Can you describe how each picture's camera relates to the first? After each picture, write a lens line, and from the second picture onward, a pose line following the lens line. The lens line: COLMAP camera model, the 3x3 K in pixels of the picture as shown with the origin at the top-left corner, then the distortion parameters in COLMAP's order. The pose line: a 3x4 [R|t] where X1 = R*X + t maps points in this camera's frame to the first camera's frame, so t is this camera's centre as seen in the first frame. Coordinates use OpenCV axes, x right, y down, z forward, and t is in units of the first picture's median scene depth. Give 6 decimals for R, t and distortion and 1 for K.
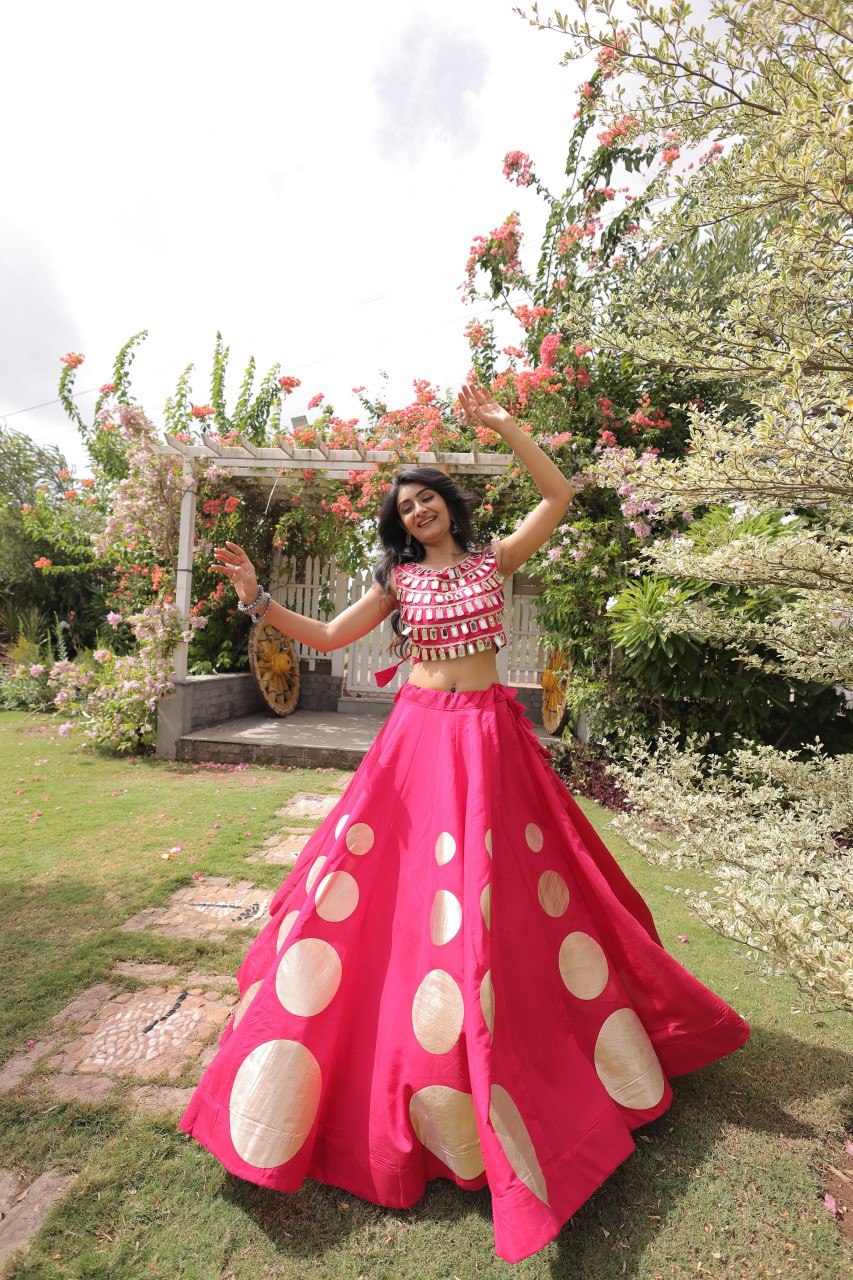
lens RADIAL K [[583.0, 0, 431.2], [0, 583.0, 635.1], [0, 0, 1]] dist [0.000106, 0.000422]
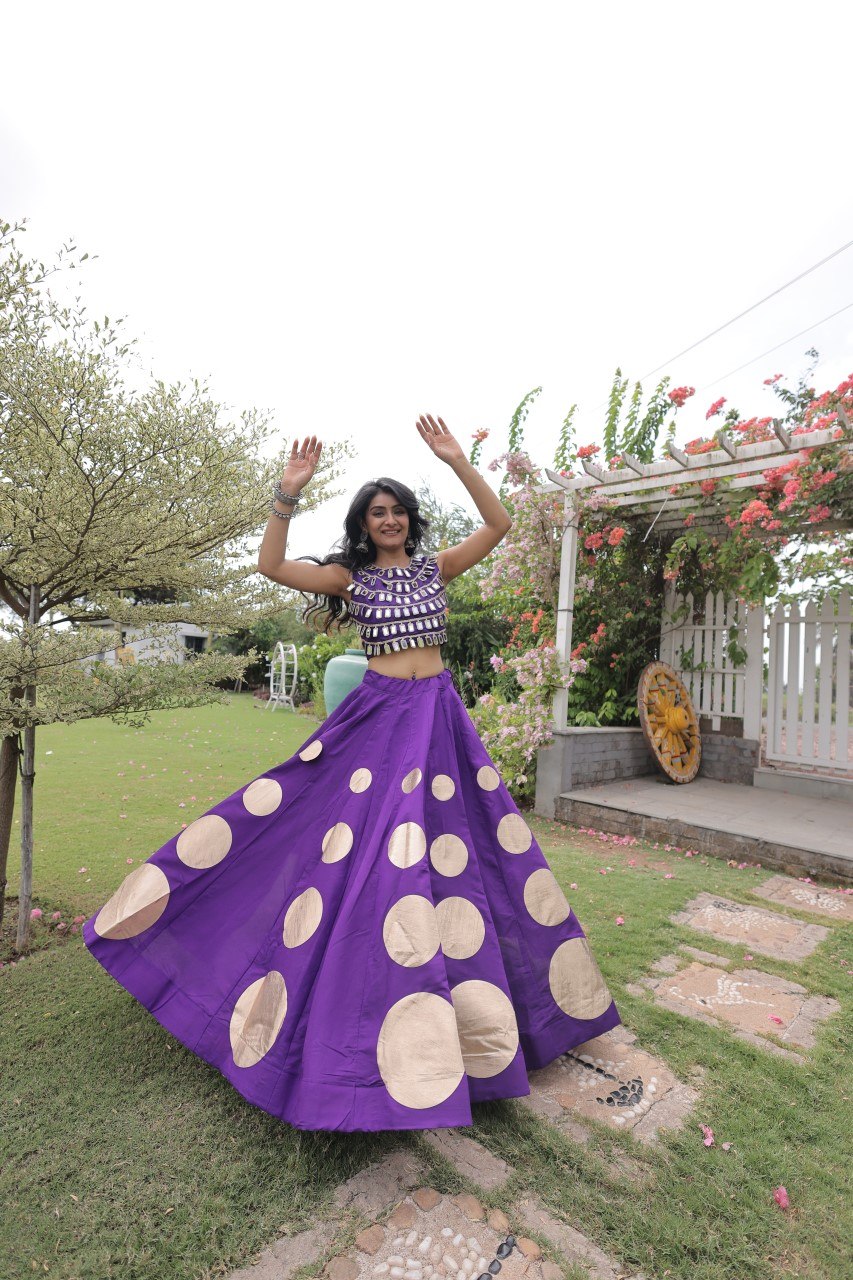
lens RADIAL K [[583.0, 0, 431.2], [0, 583.0, 635.1], [0, 0, 1]] dist [0.000106, 0.000422]
pose [[0.796341, -0.037644, -0.603675, -0.034150], [-0.023251, 0.995418, -0.092744, 0.017852], [0.604400, 0.087892, 0.791818, 0.138491]]
